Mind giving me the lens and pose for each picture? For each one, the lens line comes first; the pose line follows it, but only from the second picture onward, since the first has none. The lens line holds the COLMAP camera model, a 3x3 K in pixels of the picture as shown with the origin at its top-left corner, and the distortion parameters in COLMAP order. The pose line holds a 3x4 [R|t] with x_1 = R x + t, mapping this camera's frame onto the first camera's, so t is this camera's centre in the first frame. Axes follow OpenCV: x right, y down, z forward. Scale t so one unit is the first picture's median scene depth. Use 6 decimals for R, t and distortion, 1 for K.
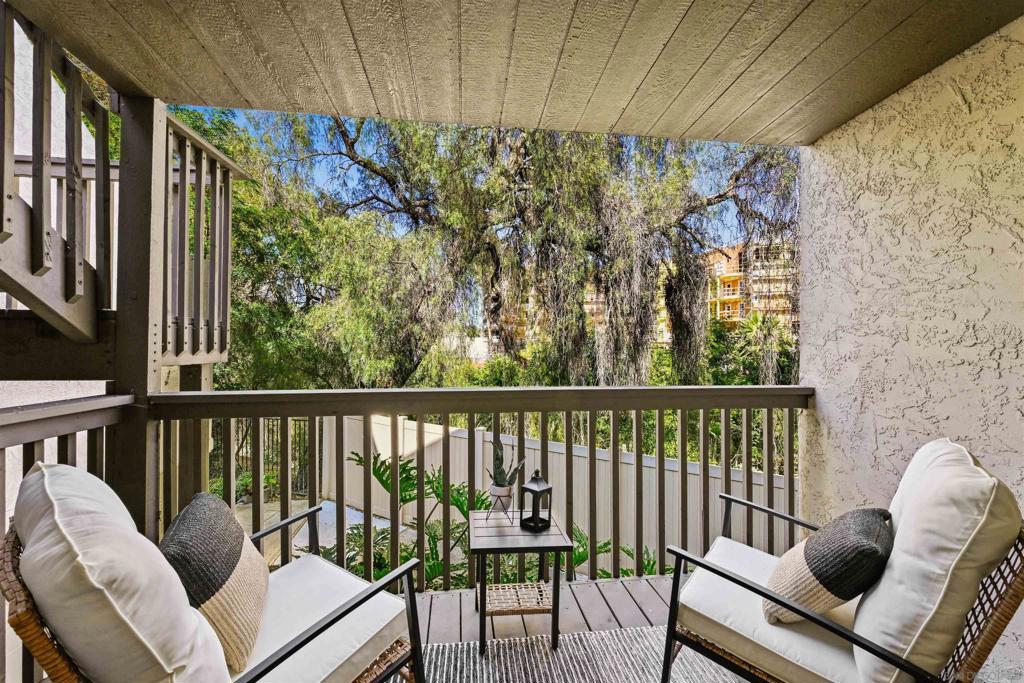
lens RADIAL K [[410.8, 0, 514.3], [0, 410.8, 346.7], [0, 0, 1]] dist [-0.000735, 0.000068]
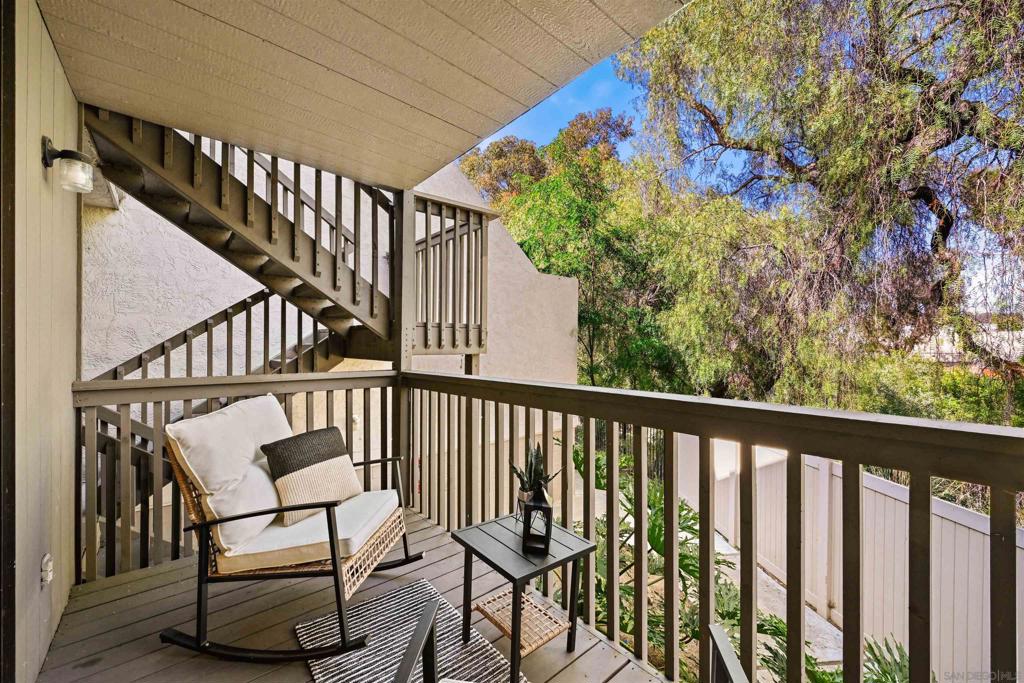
lens RADIAL K [[410.8, 0, 514.3], [0, 410.8, 346.7], [0, 0, 1]] dist [-0.000735, 0.000068]
pose [[0.542948, -0.000081, -0.839766, 0.670208], [-0.000179, 1.000000, -0.000212, 0.017423], [0.839766, 0.000265, 0.542948, 0.444545]]
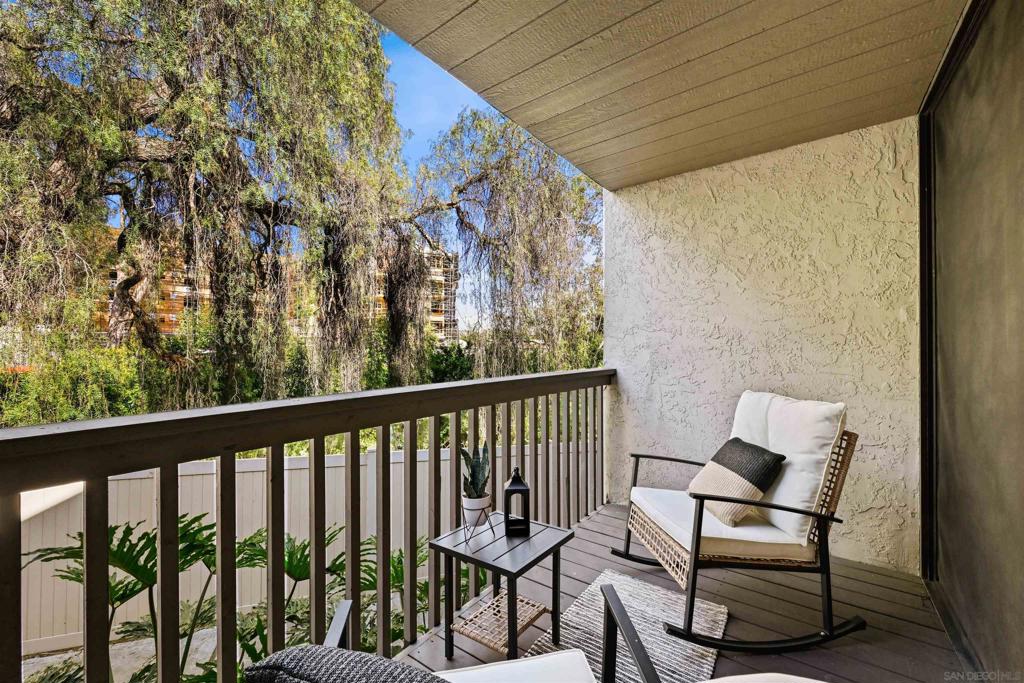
lens RADIAL K [[410.8, 0, 514.3], [0, 410.8, 346.7], [0, 0, 1]] dist [-0.000735, 0.000068]
pose [[0.677393, 0.002741, 0.735616, -0.602457], [-0.008120, 0.999960, 0.003752, 0.027041], [-0.735576, -0.008515, 0.677389, 0.373703]]
